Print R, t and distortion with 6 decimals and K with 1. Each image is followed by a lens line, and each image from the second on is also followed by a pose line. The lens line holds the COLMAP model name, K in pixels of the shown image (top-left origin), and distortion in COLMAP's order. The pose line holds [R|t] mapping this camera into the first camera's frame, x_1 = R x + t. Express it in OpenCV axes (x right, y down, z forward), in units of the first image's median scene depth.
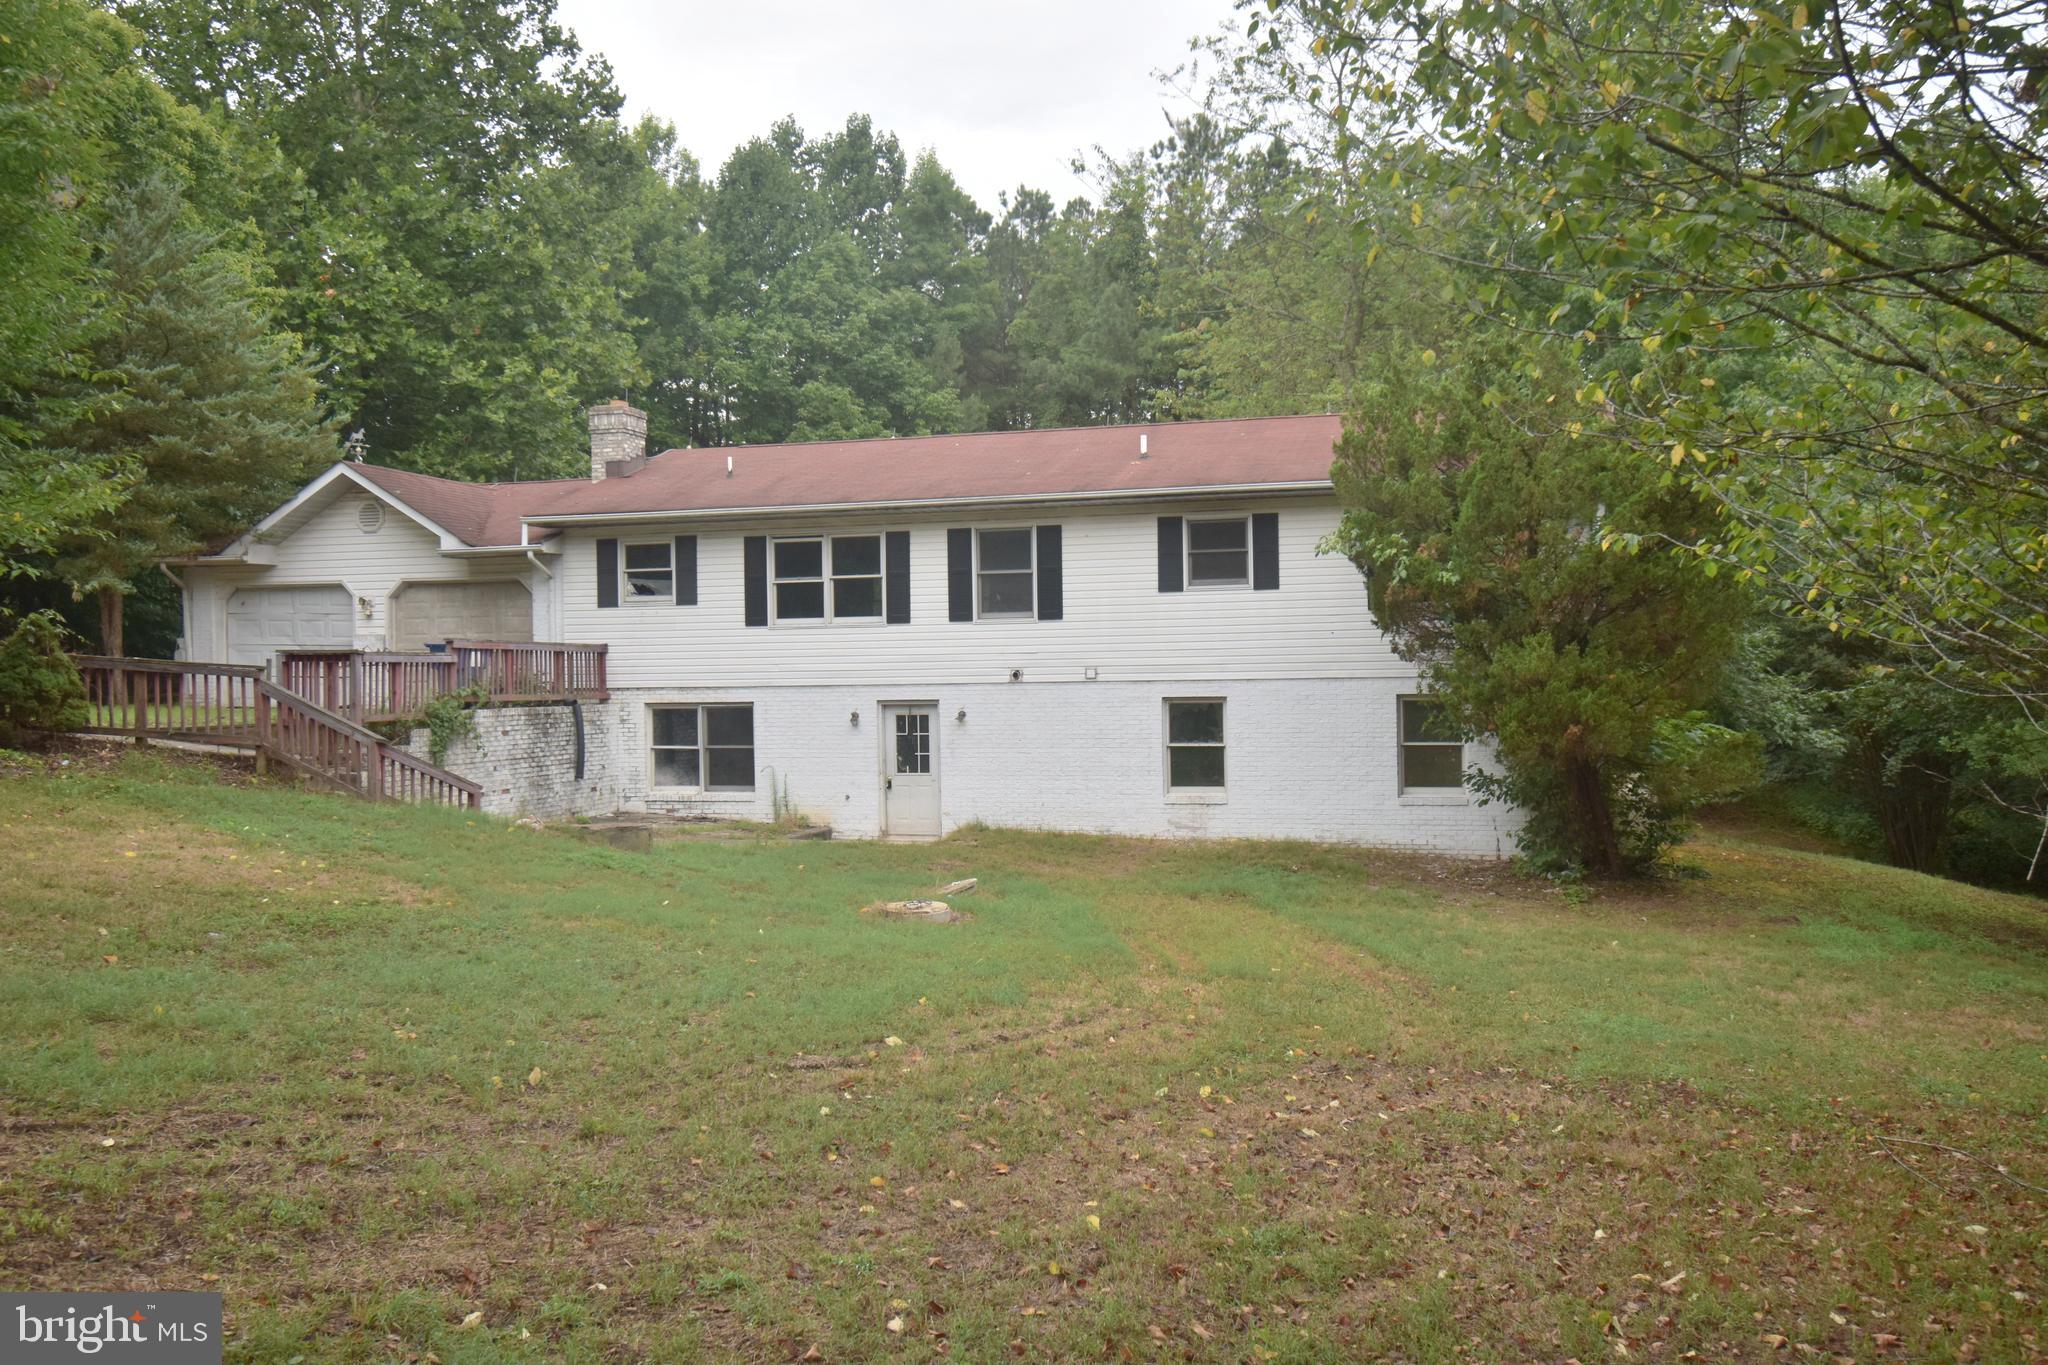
lens RADIAL K [[1729.3, 0, 1024.8], [0, 1729.3, 676.0], [0, 0, 1]] dist [-0.013787, -0.001964]
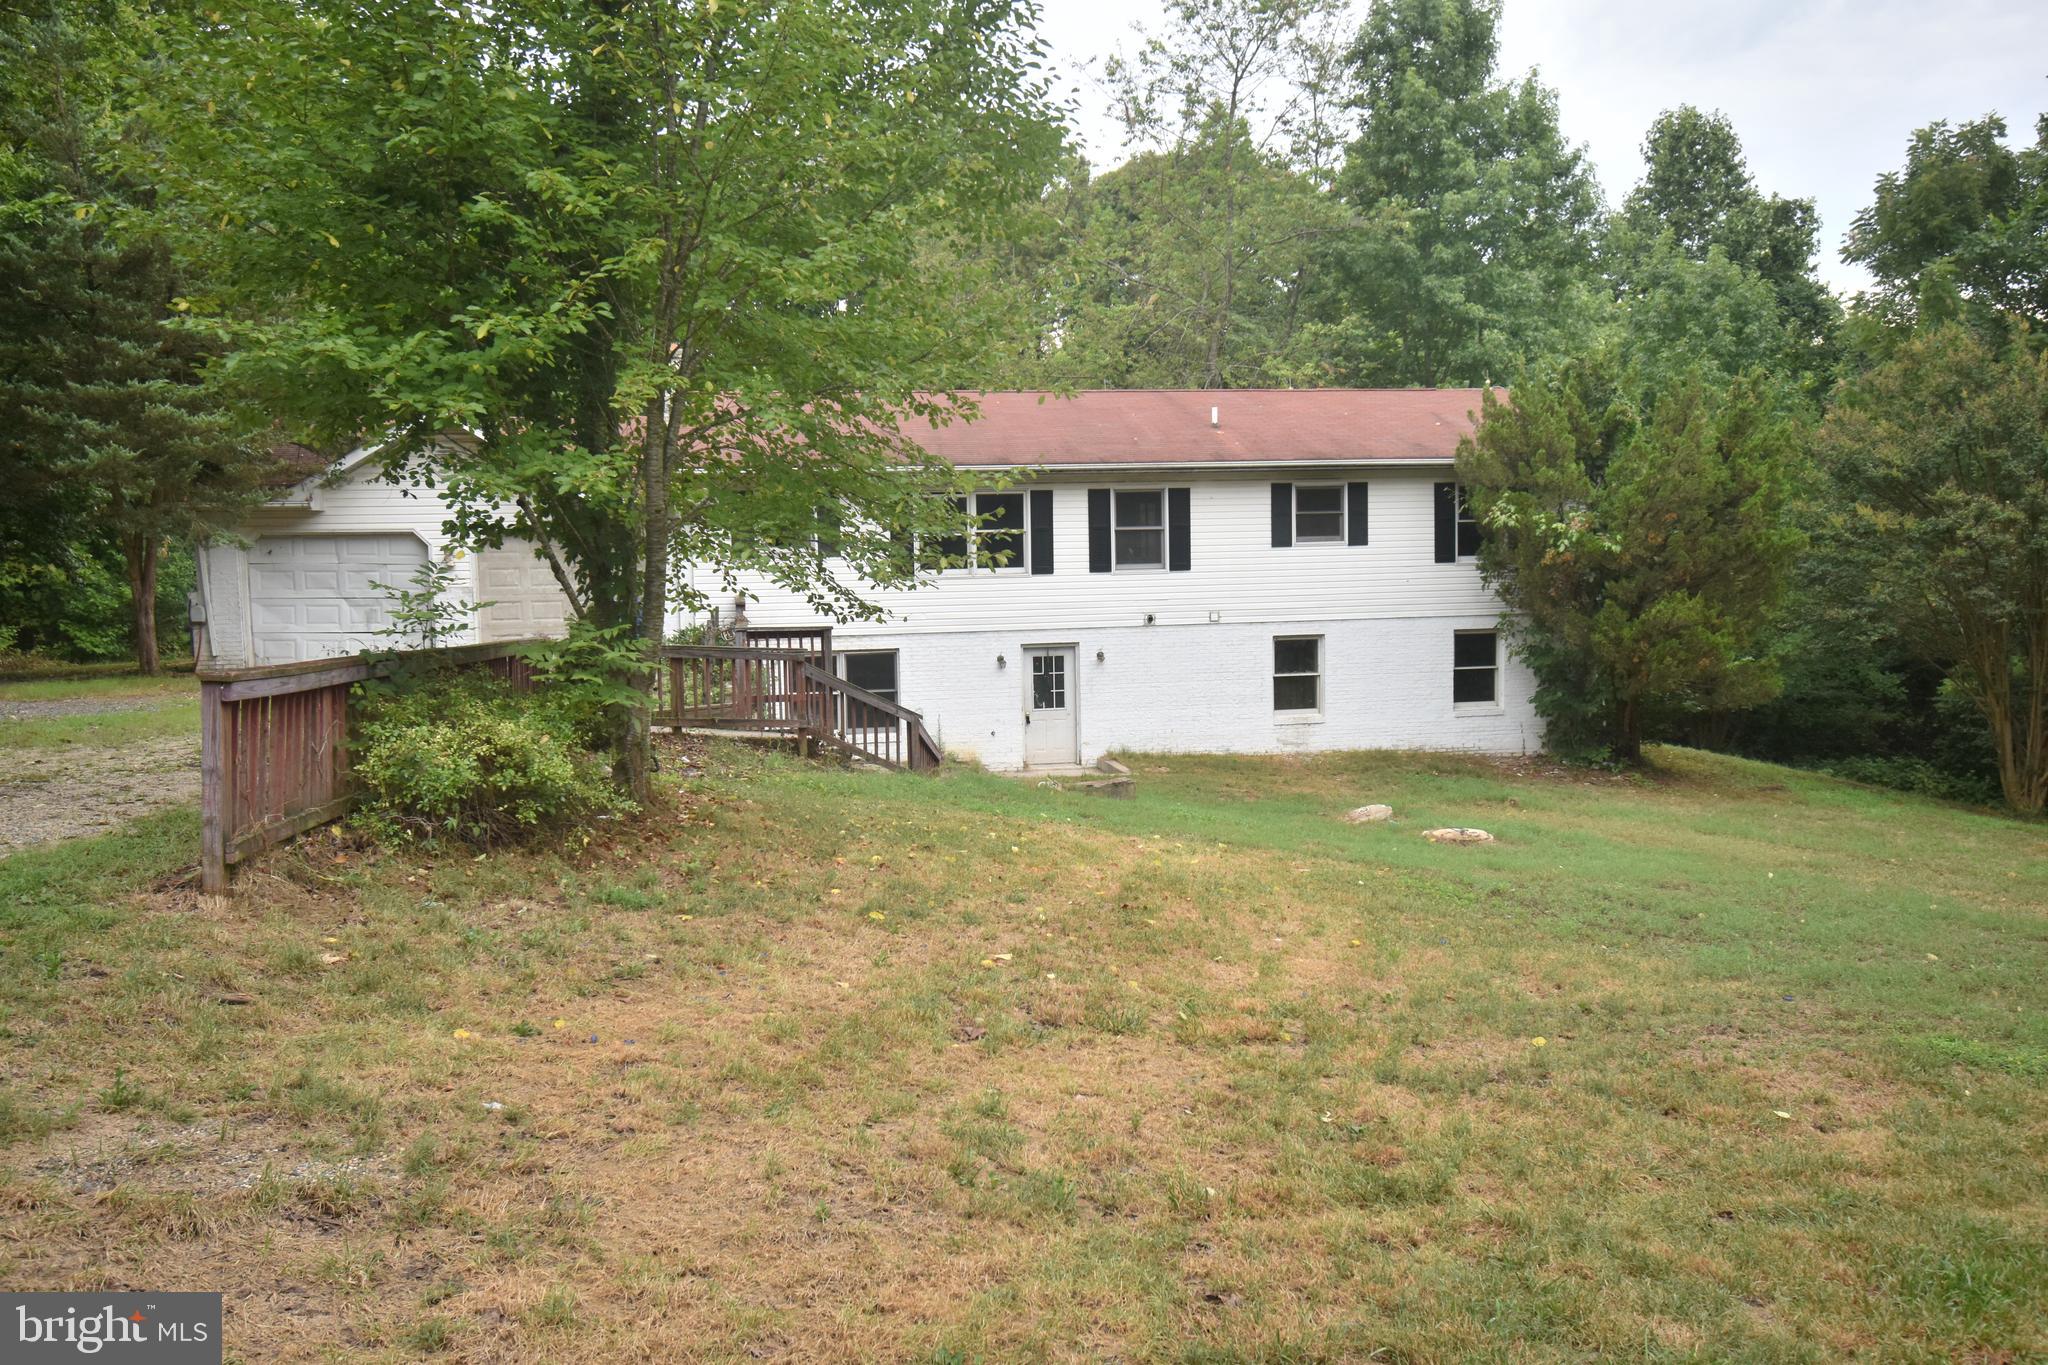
lens RADIAL K [[1615.8, 0, 1023.6], [0, 1615.8, 688.8], [0, 0, 1]] dist [0.015882, 0.001282]
pose [[0.890189, -0.045128, 0.453351, -0.568853], [0.008290, 0.996522, 0.082918, -0.044255], [-0.455516, -0.070054, 0.887467, 0.087921]]
